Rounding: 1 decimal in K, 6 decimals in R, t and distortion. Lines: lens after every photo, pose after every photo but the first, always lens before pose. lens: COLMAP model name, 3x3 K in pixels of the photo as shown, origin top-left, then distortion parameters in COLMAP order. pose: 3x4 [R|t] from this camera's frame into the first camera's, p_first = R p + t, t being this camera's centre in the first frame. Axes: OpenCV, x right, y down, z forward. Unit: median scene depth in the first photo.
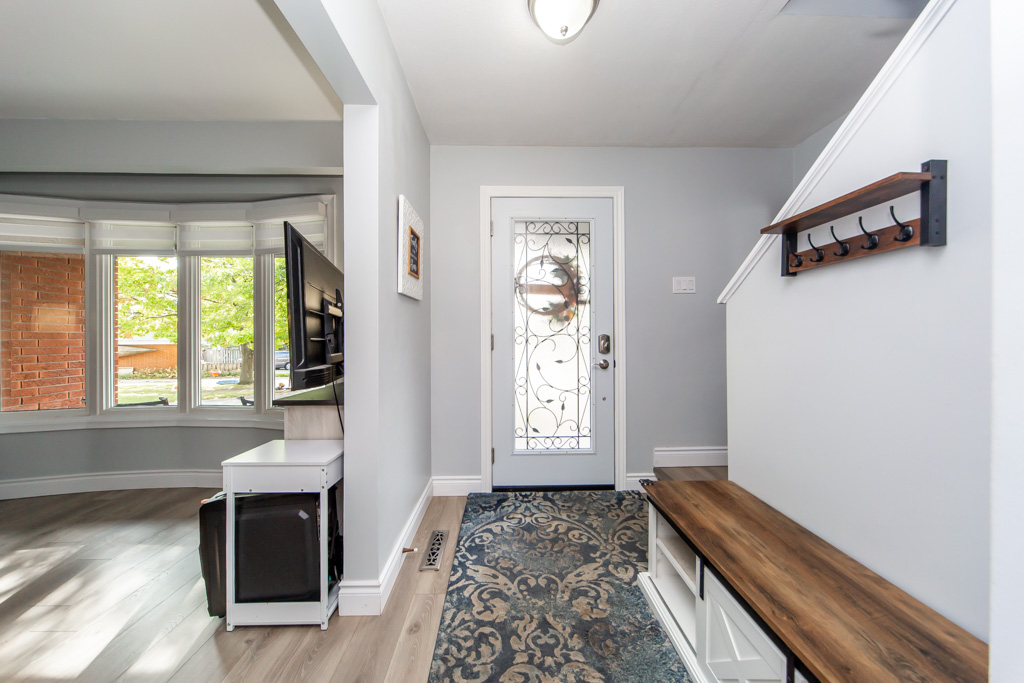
lens RADIAL K [[349.8, 0, 514.8], [0, 349.8, 339.9], [0, 0, 1]] dist [0.001249, -0.000367]
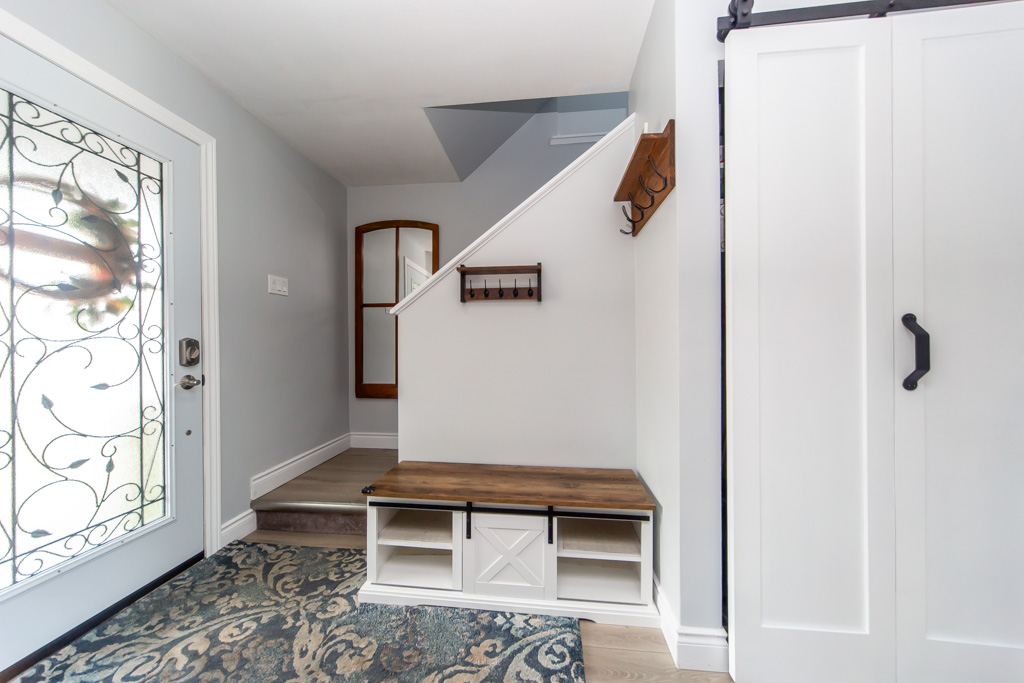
lens RADIAL K [[346.8, 0, 510.7], [0, 346.8, 343.6], [0, 0, 1]] dist [-0.000171, -0.000228]
pose [[0.142002, 0.001174, 0.989866, -0.348409], [0.009254, 0.999954, -0.002513, 0.001857], [-0.989823, 0.009517, 0.141984, 0.303307]]
